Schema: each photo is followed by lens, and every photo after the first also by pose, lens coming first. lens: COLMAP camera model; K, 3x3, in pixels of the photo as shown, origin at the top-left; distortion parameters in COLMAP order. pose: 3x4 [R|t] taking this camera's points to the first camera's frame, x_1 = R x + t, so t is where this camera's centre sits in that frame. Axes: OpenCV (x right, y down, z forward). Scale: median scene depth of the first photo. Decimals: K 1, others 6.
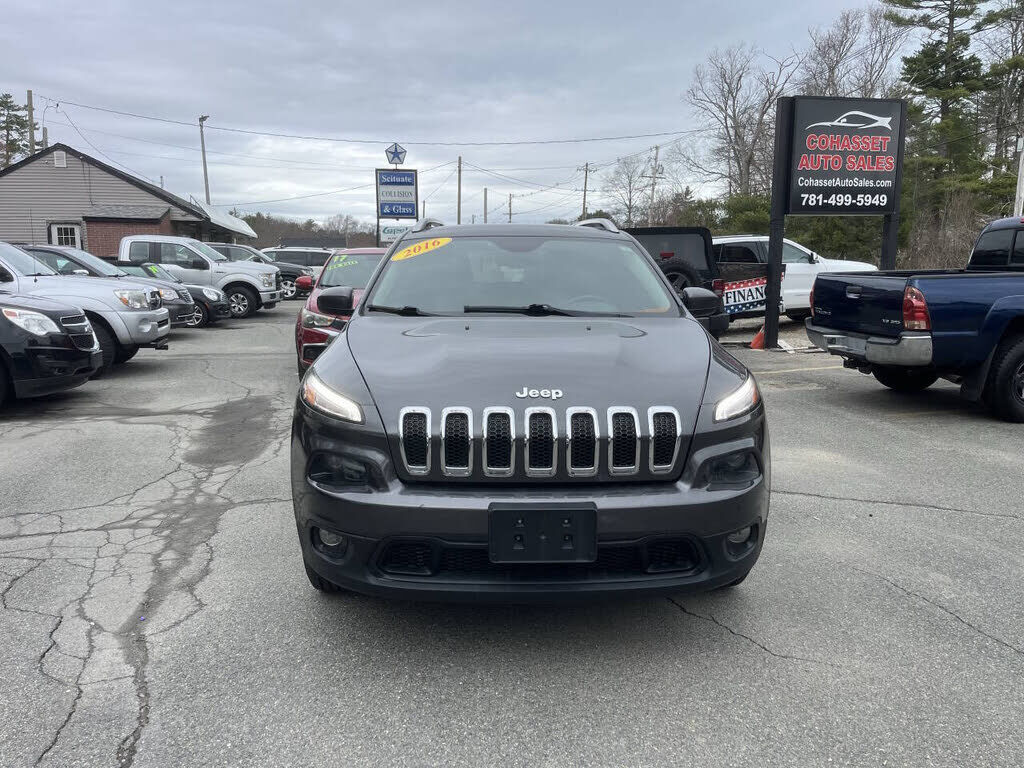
lens RADIAL K [[774.0, 0, 512.0], [0, 774.0, 384.0], [0, 0, 1]] dist [0.071282, -0.100518]
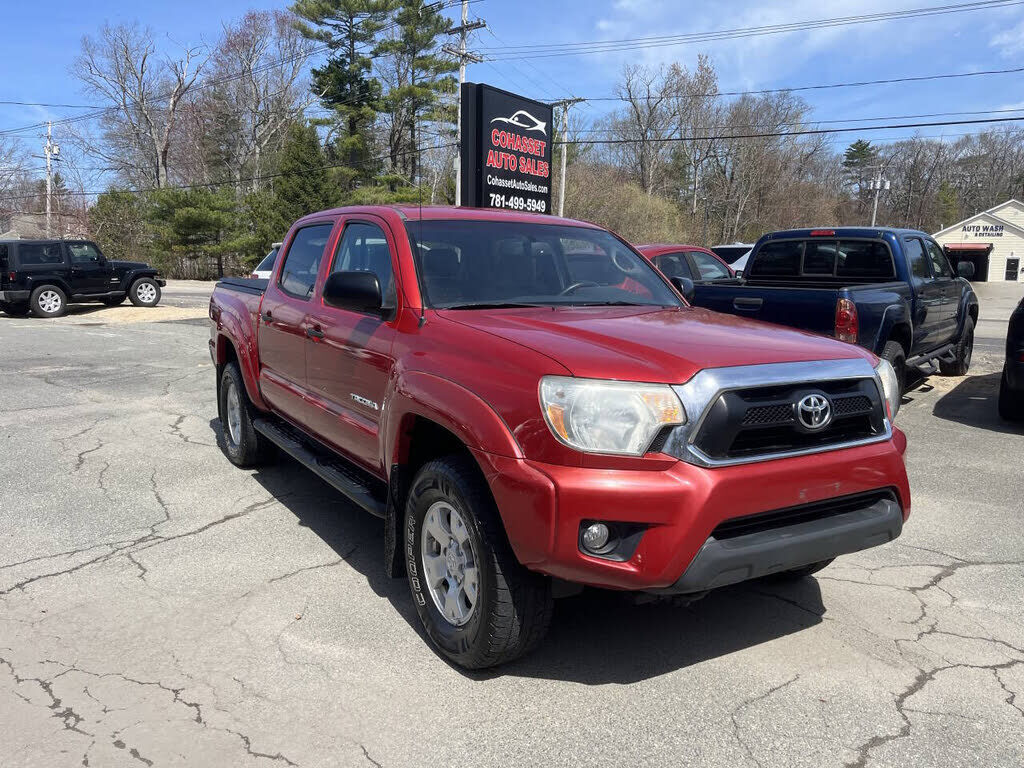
lens RADIAL K [[774.0, 0, 507.6], [0, 774.0, 387.2], [0, 0, 1]] dist [0.078596, -0.106930]
pose [[0.740345, -0.091988, 0.665904, -0.235917], [0.090037, 0.995237, 0.037380, -0.046662], [-0.666170, 0.032282, 0.745101, 0.300229]]
